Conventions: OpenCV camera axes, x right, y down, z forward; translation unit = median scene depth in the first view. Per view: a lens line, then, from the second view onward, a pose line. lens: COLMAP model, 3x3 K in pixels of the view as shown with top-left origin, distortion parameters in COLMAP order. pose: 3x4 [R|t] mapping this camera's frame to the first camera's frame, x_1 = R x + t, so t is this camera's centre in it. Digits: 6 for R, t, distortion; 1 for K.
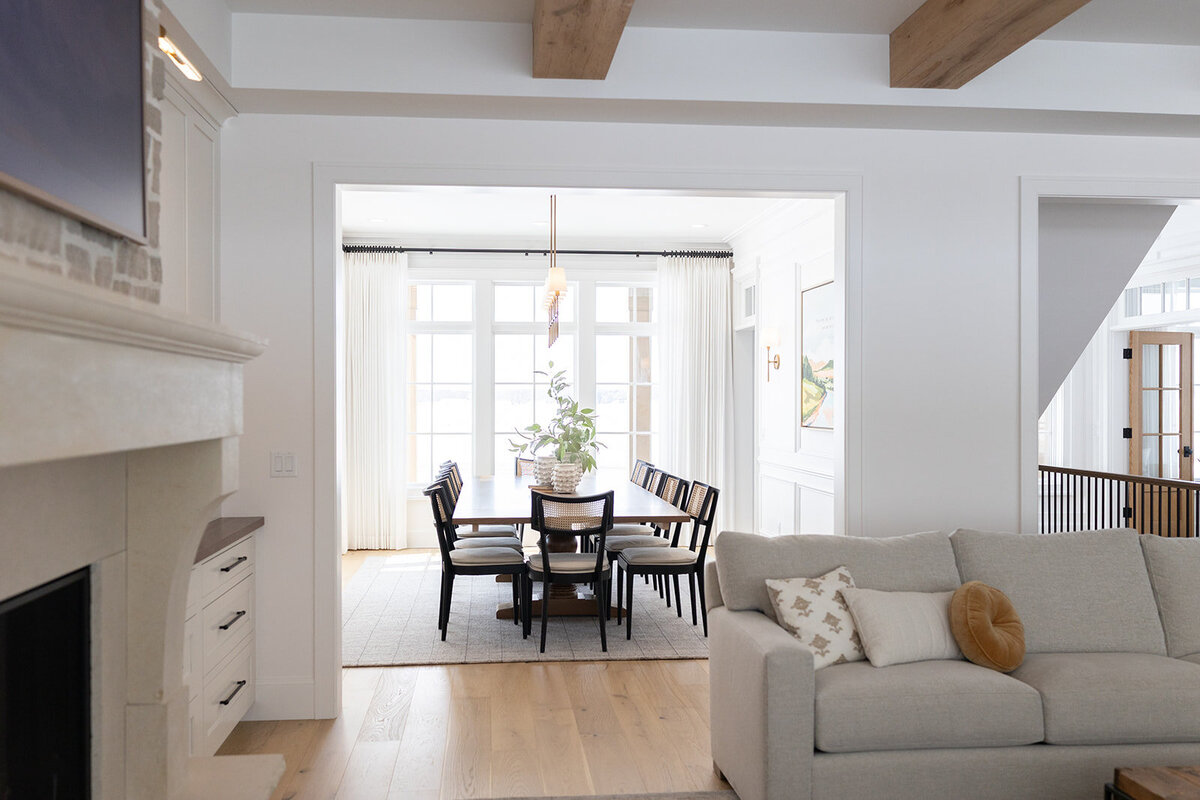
lens RADIAL K [[1156.0, 0, 600.0], [0, 1156.0, 400.0], [0, 0, 1]] dist [0.009498, 0.008945]
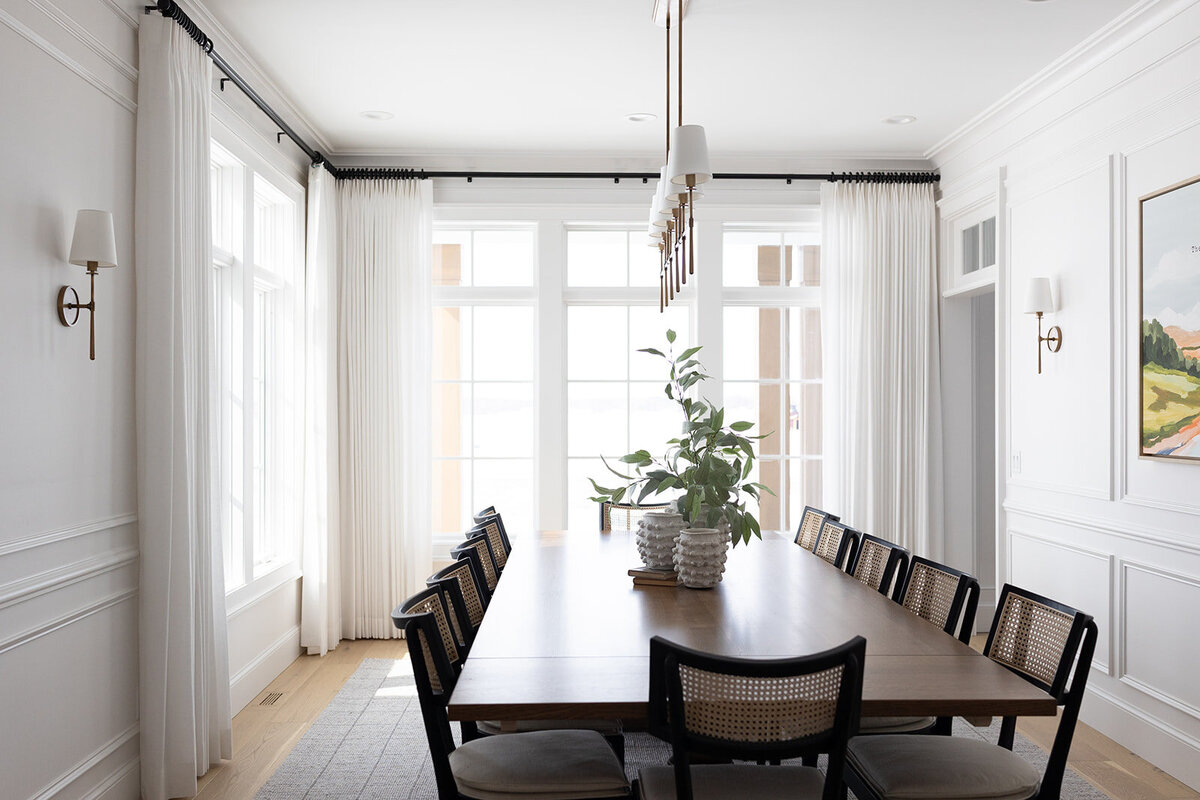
lens RADIAL K [[1156.0, 0, 600.0], [0, 1156.0, 400.0], [0, 0, 1]] dist [0.009498, 0.008945]
pose [[0.997654, -0.001820, -0.068438, -0.036442], [0.001249, 0.999964, -0.008387, 0.002104], [0.068451, 0.008282, 0.997620, 0.451836]]
